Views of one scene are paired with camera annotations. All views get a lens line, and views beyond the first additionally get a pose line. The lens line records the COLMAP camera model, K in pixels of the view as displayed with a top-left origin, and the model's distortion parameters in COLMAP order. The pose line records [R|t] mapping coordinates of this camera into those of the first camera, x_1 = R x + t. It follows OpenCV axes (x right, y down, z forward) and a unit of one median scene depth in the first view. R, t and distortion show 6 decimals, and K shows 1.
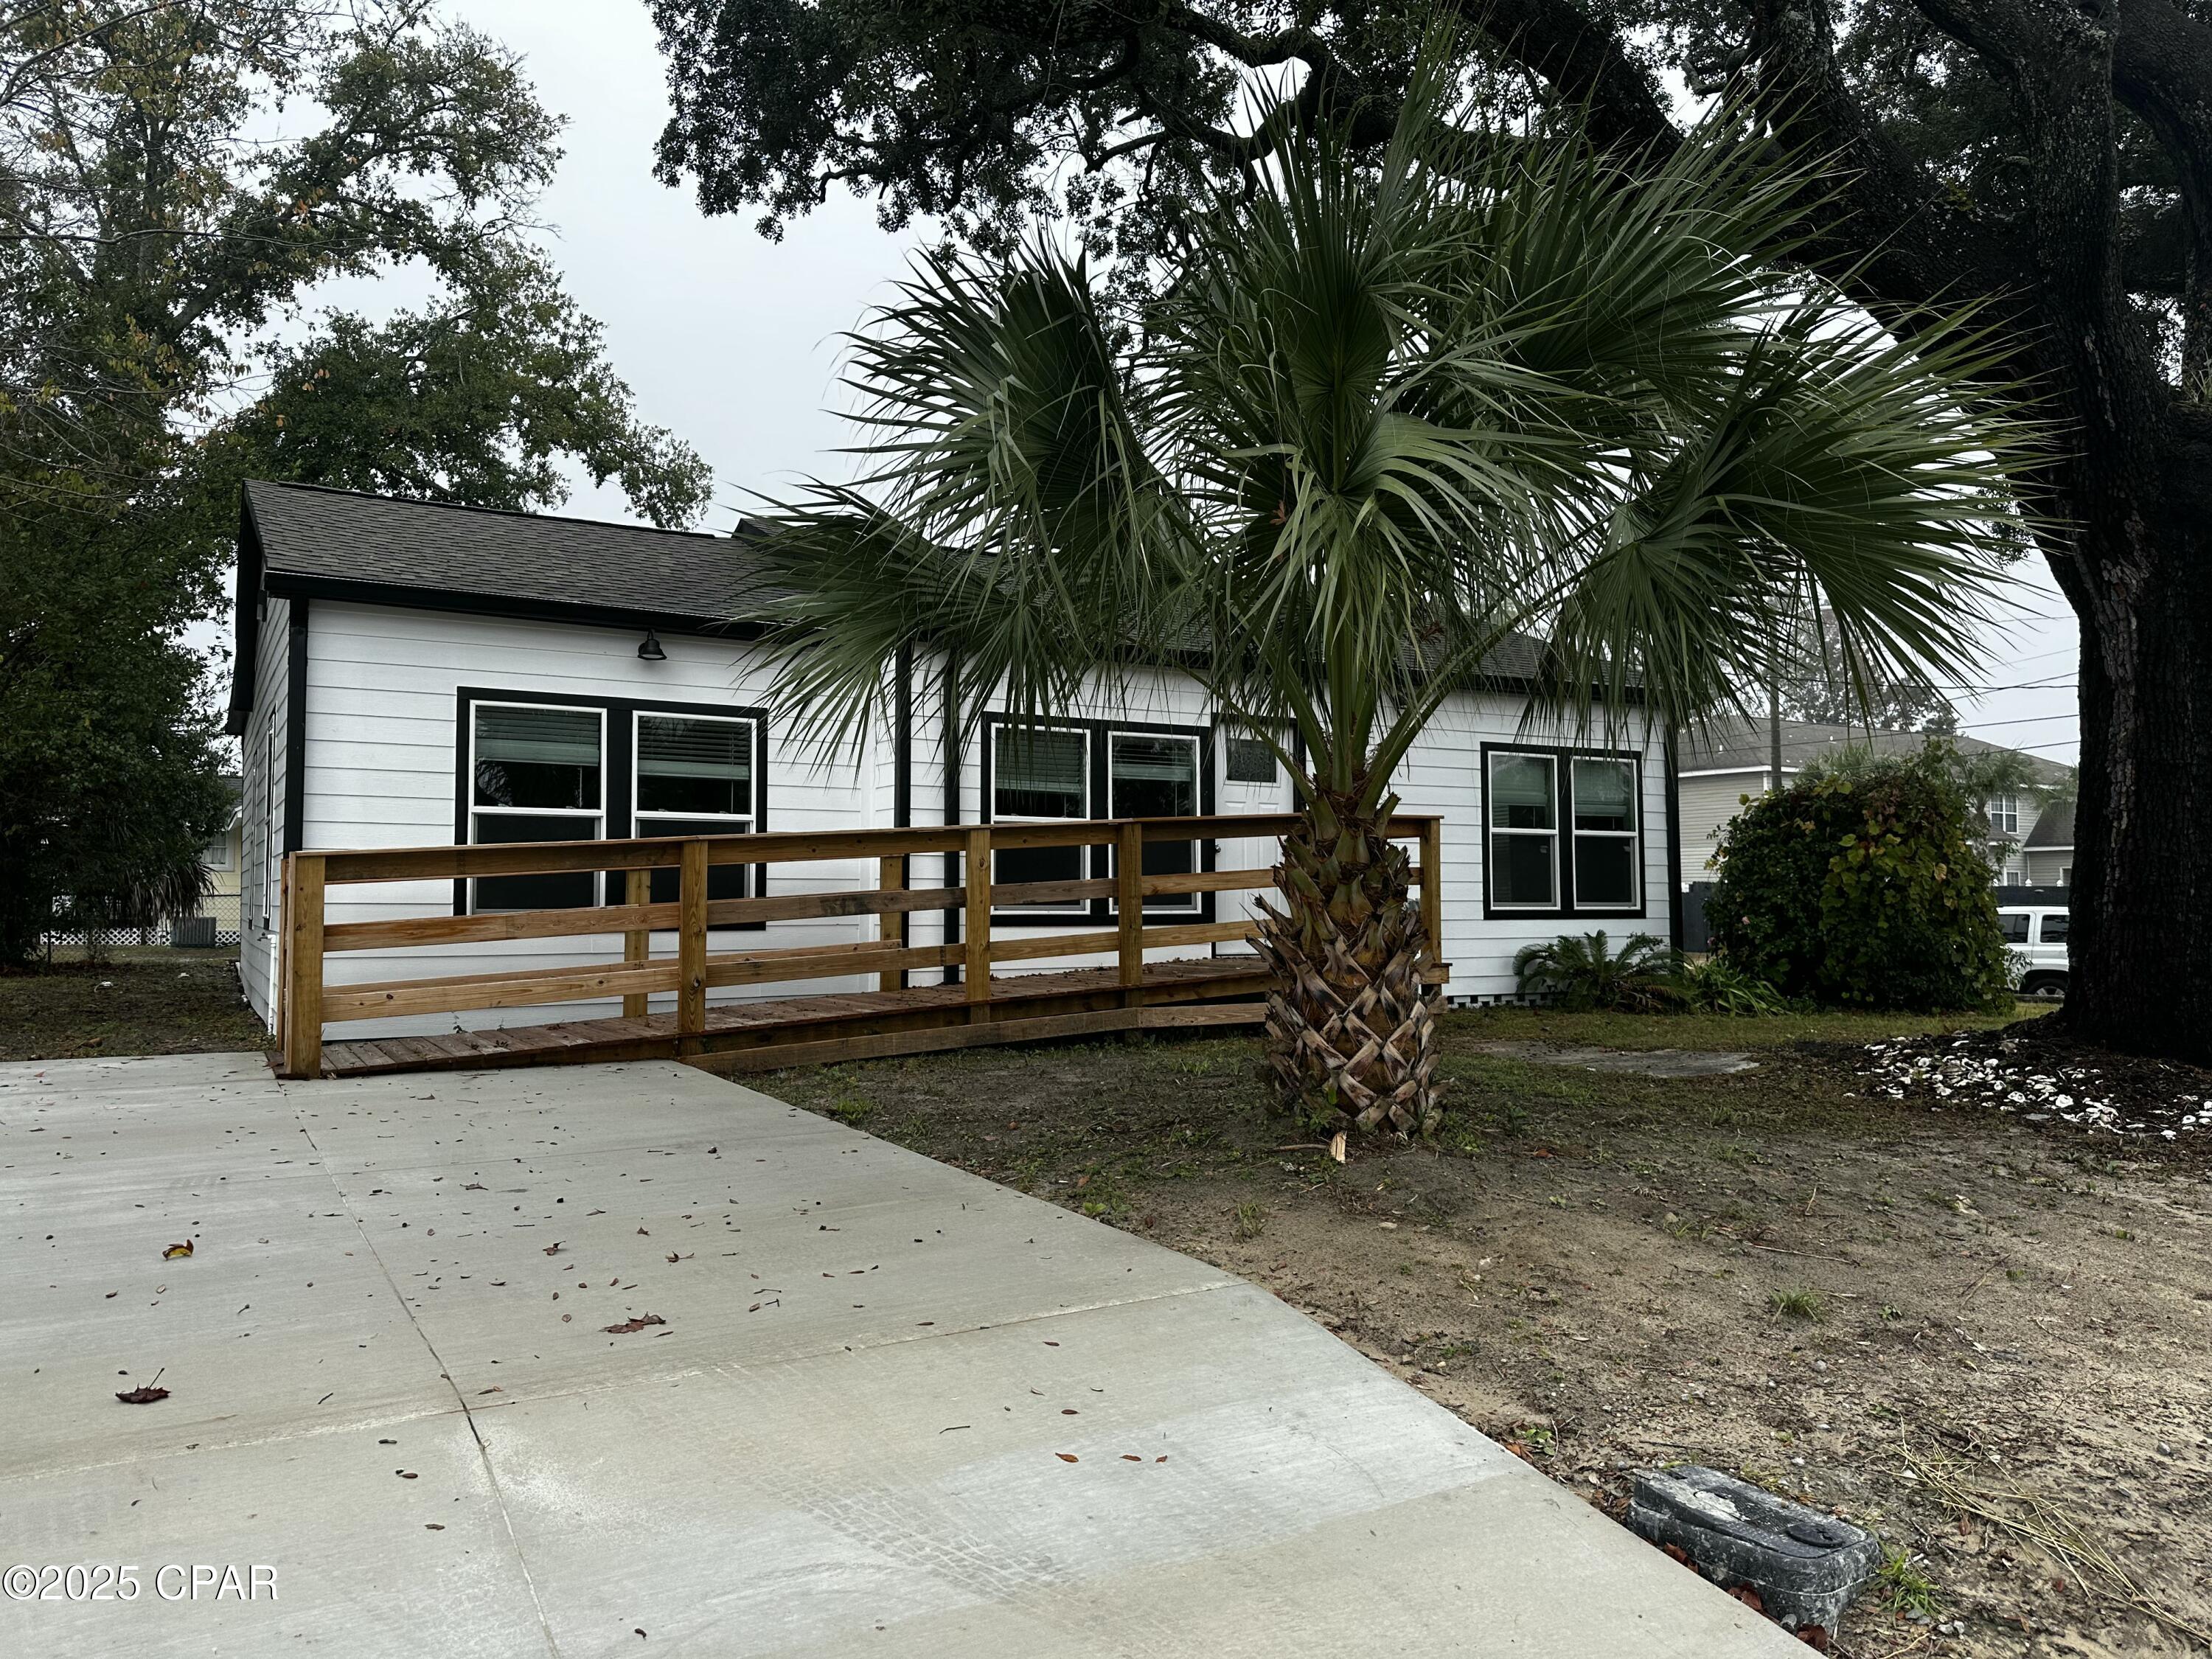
lens RADIAL K [[1533.7, 0, 1095.0], [0, 1533.7, 855.0], [0, 0, 1]] dist [0.173064, -0.363753]
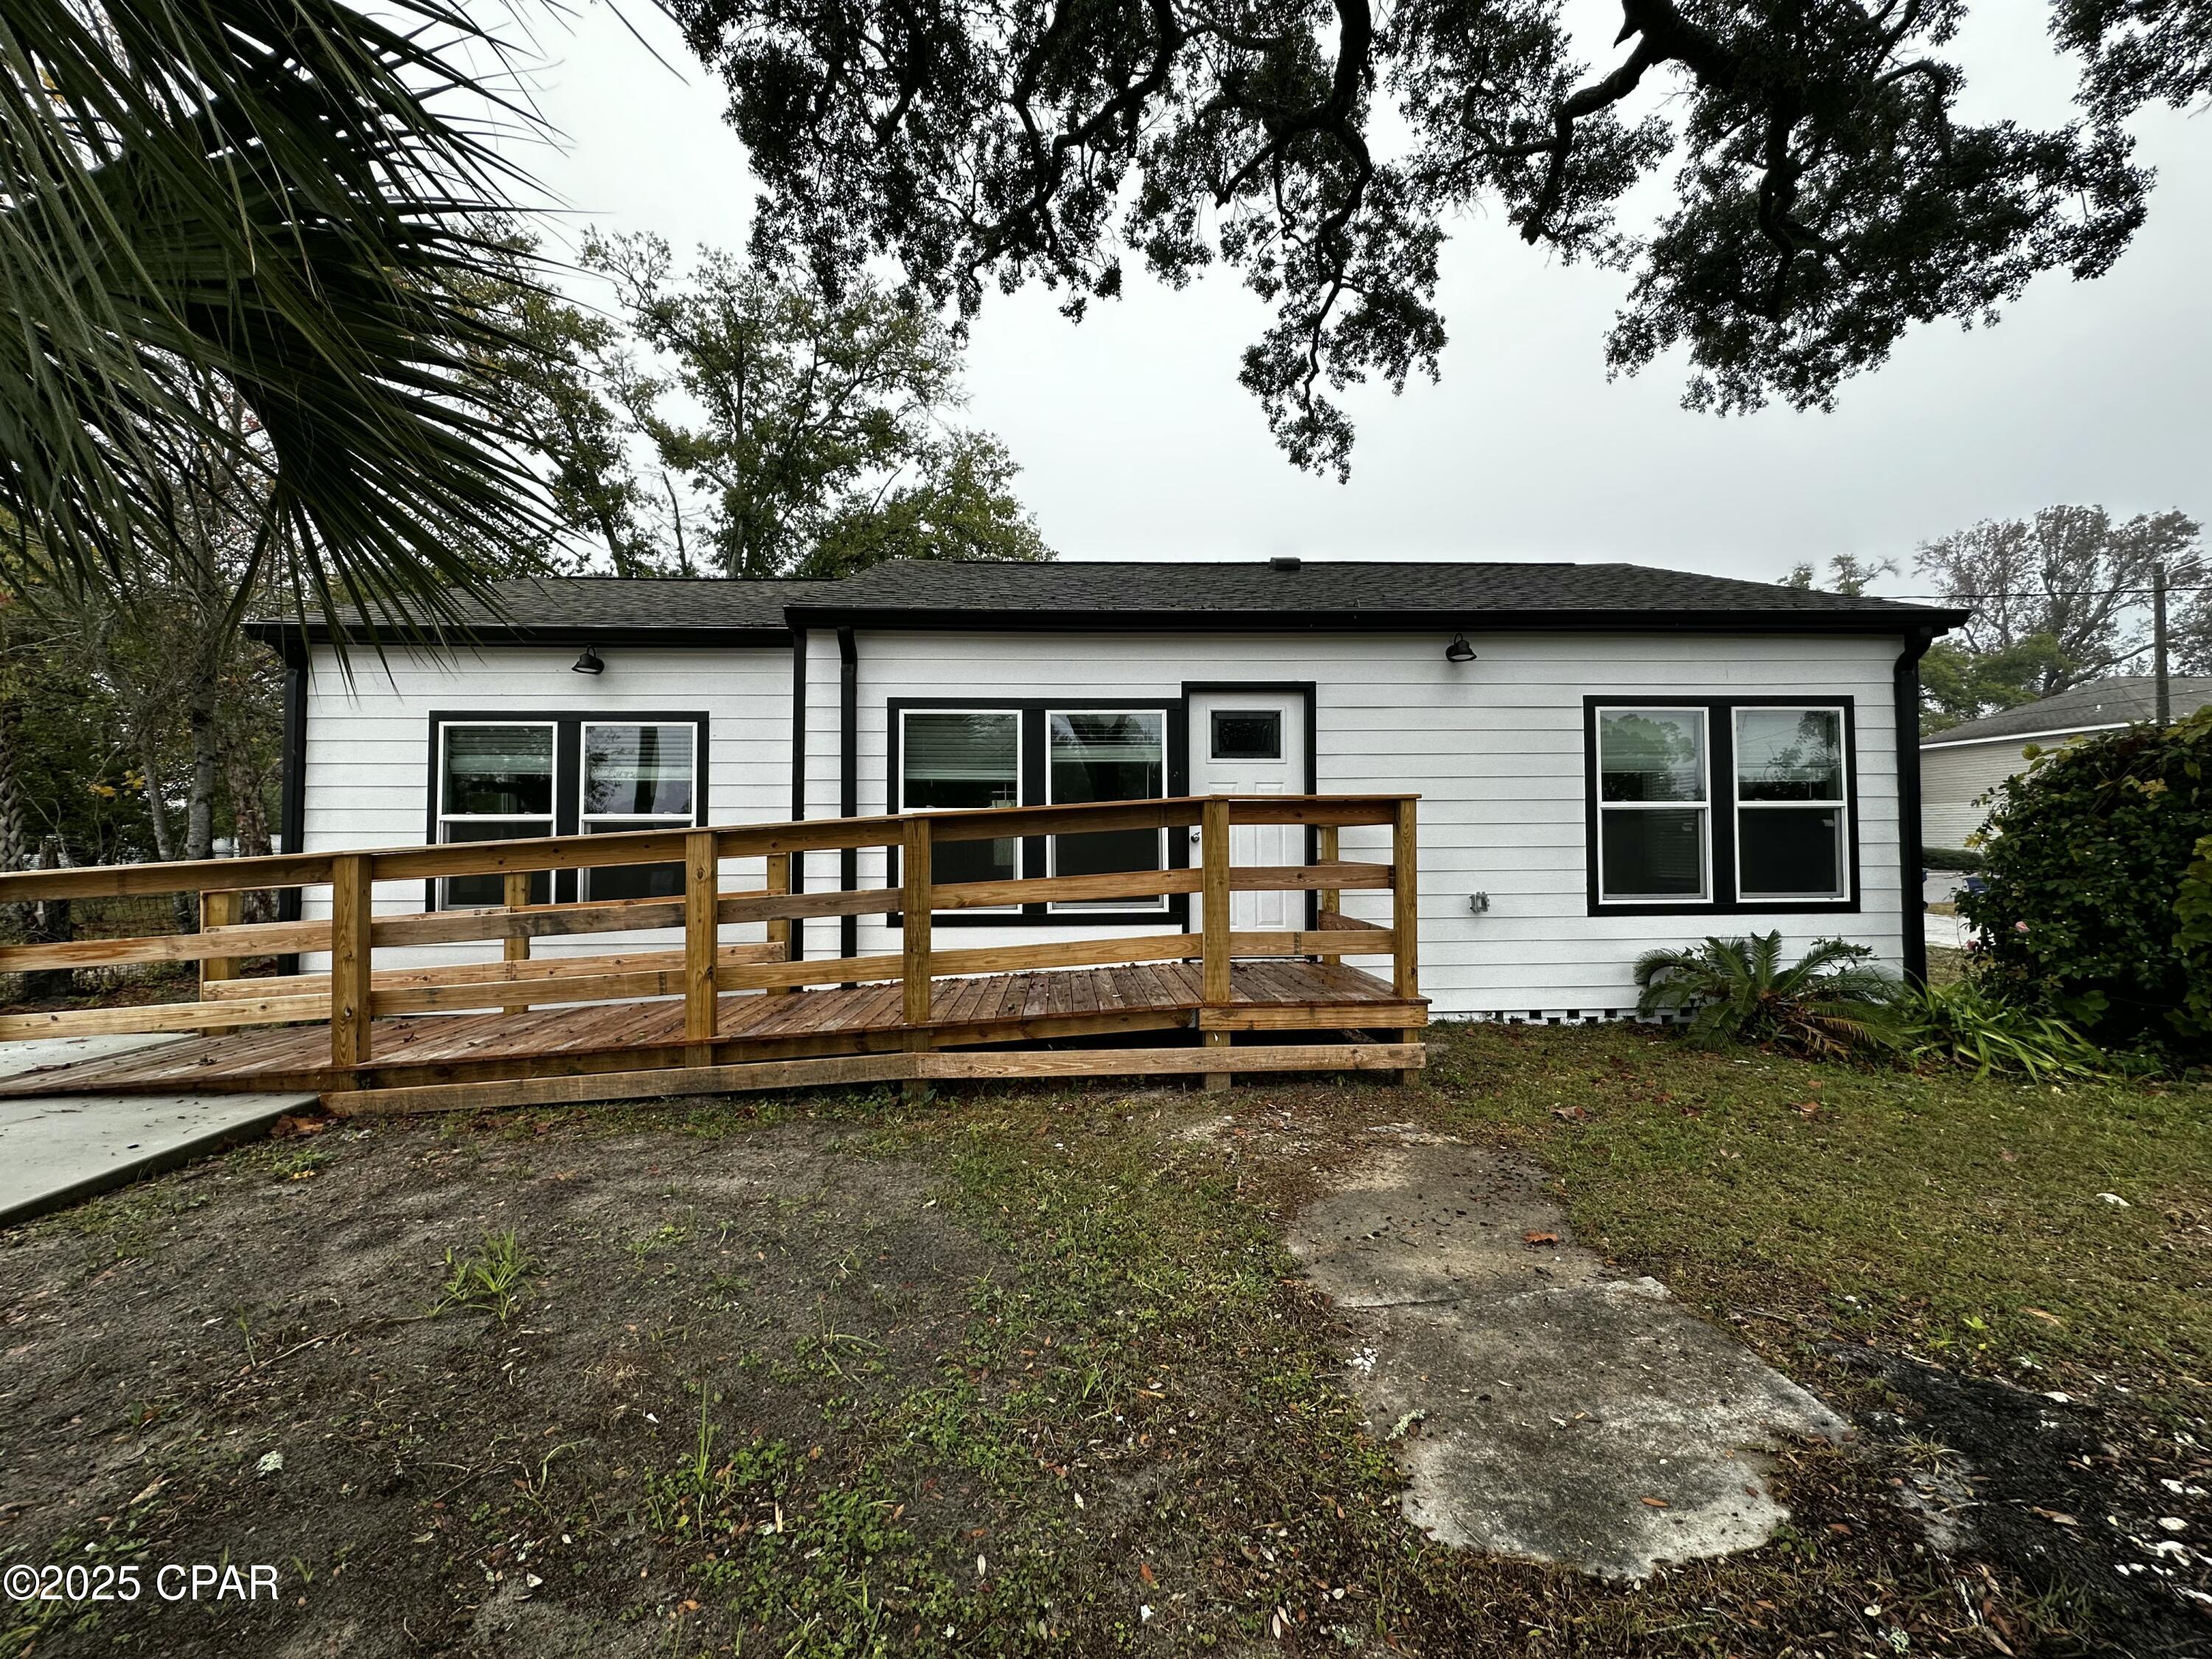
lens RADIAL K [[880.1, 0, 1104.2], [0, 880.1, 838.0], [0, 0, 1]] dist [-0.002660, -0.000159]
pose [[0.888115, -0.006856, -0.459571, 0.263457], [0.019745, 0.999535, 0.023245, -0.016203], [0.459198, -0.029719, 0.887837, 0.529541]]
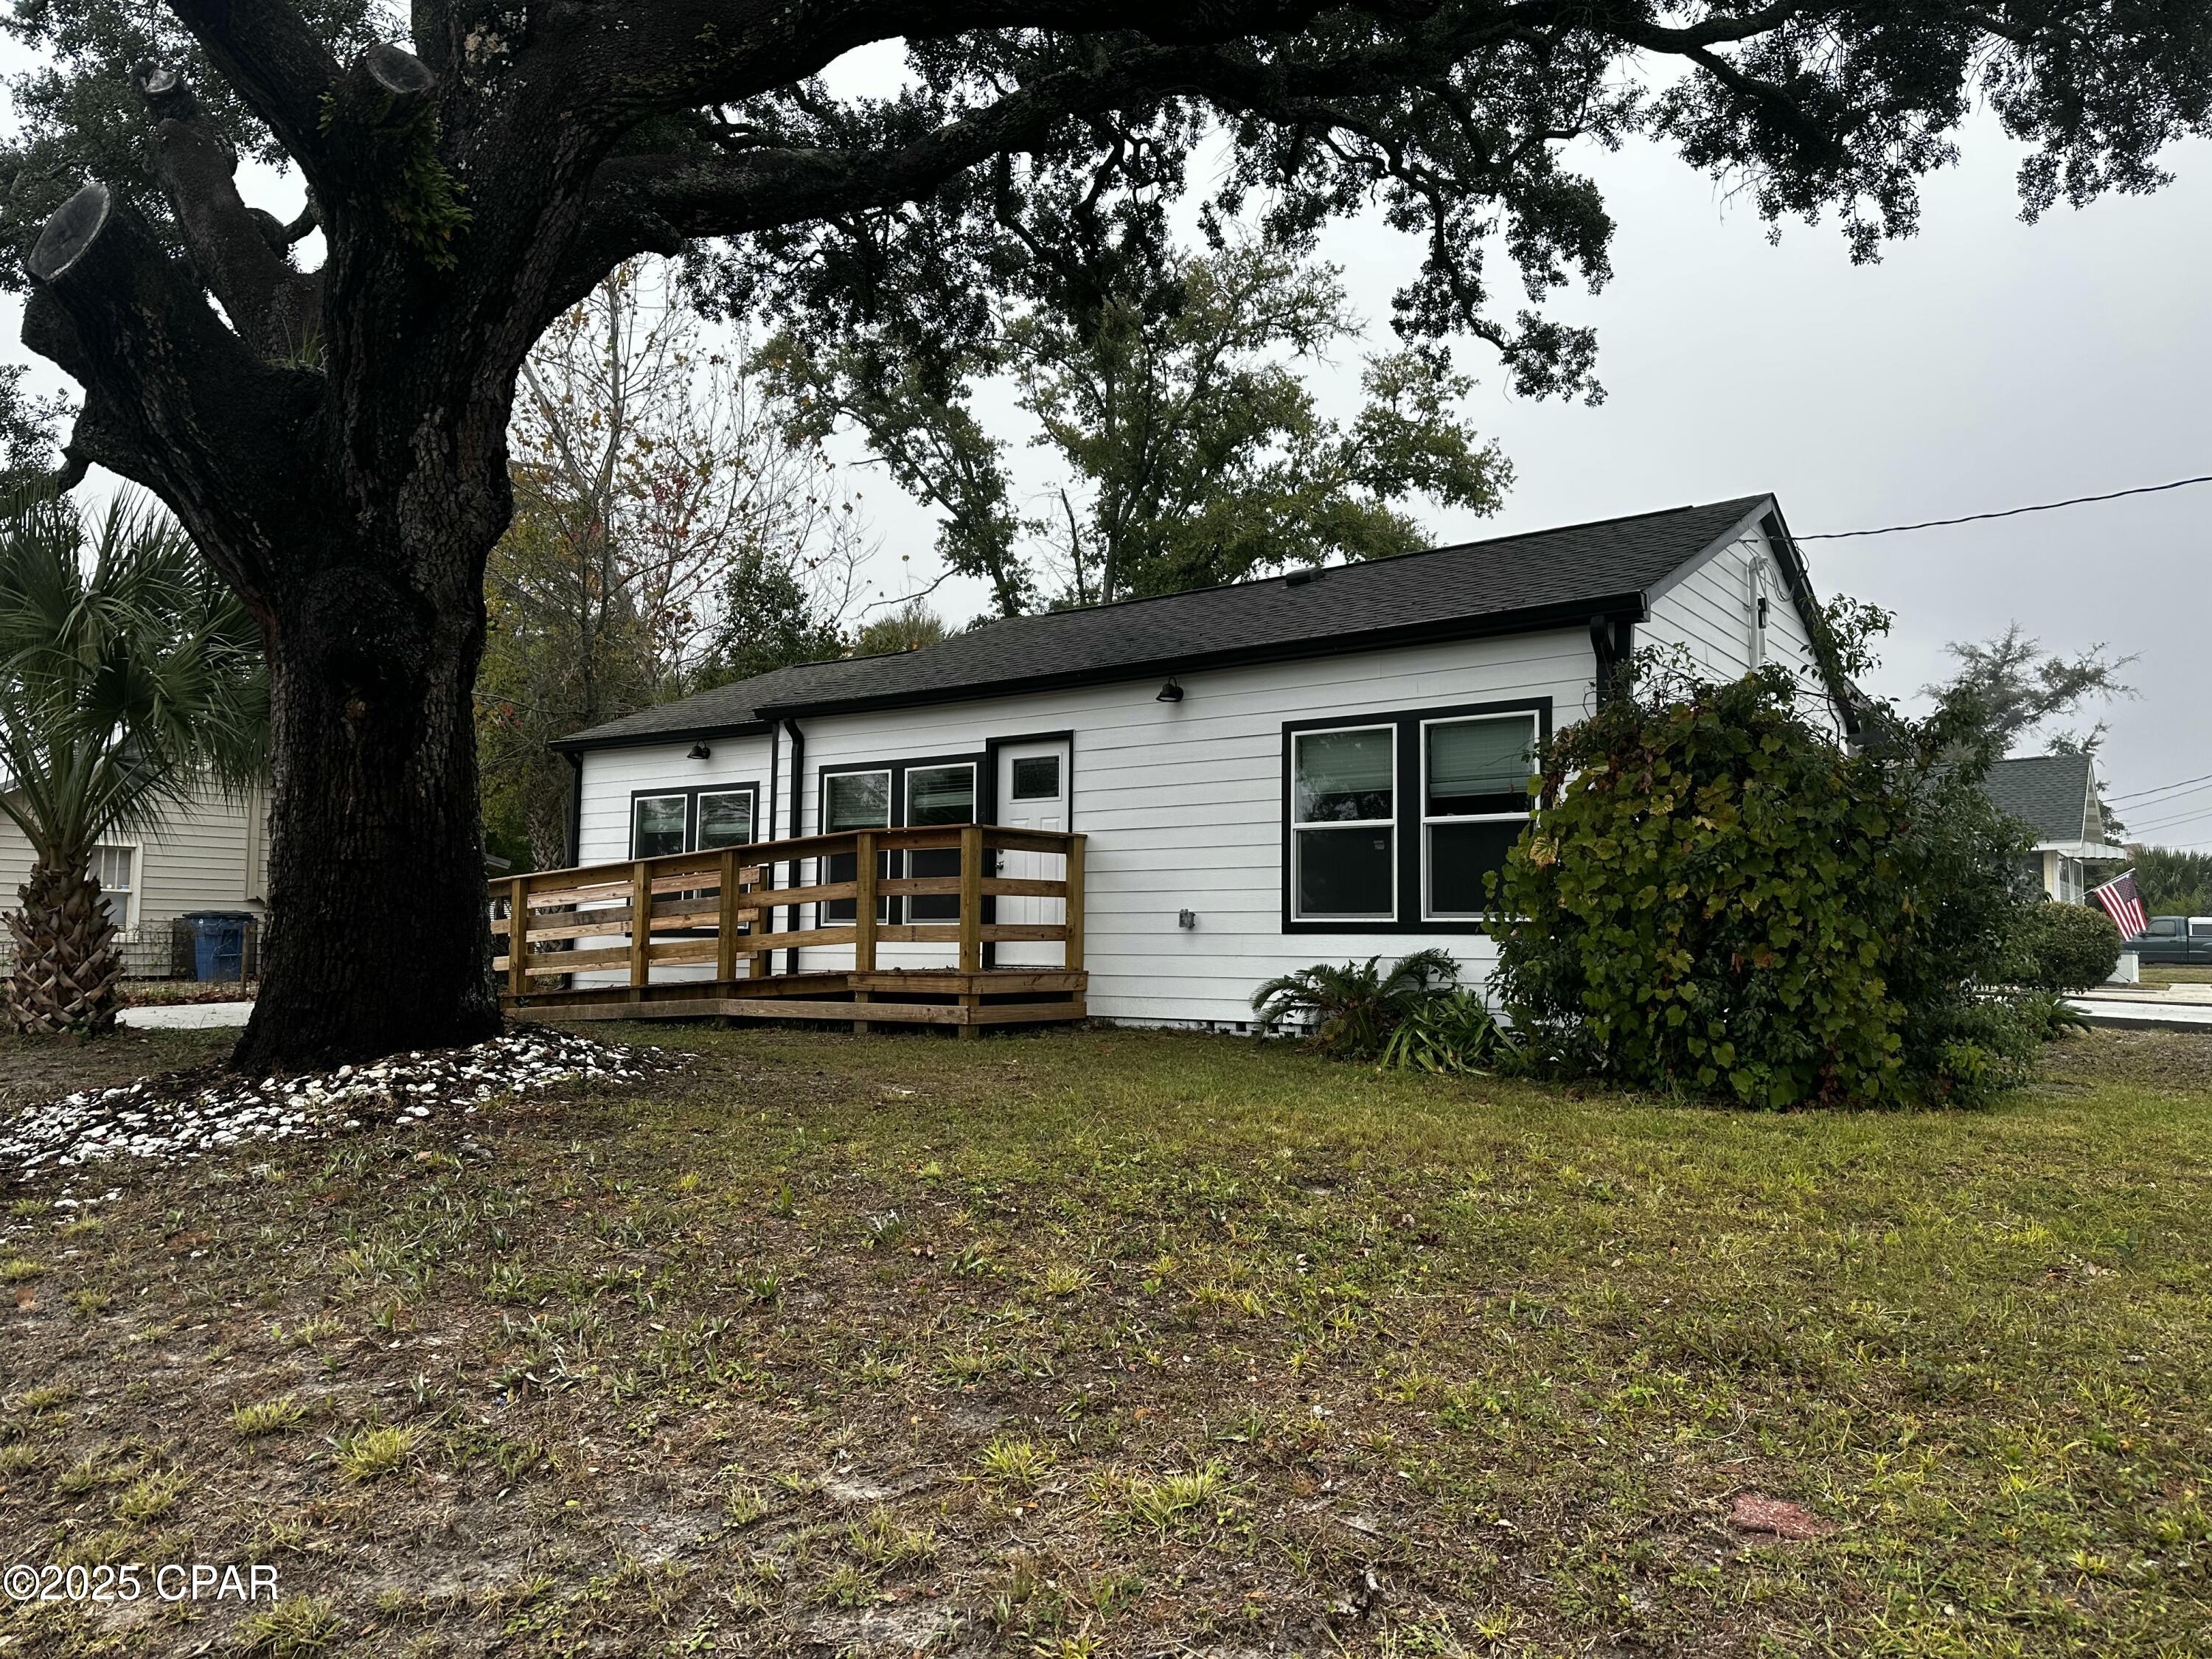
lens RADIAL K [[1533.7, 0, 1095.0], [0, 1533.7, 855.0], [0, 0, 1]] dist [0.173064, -0.363753]
pose [[0.403432, -0.046514, -0.913827, 1.077381], [0.023910, 0.998902, -0.040288, 0.033664], [0.914697, -0.005596, 0.404101, 0.631095]]
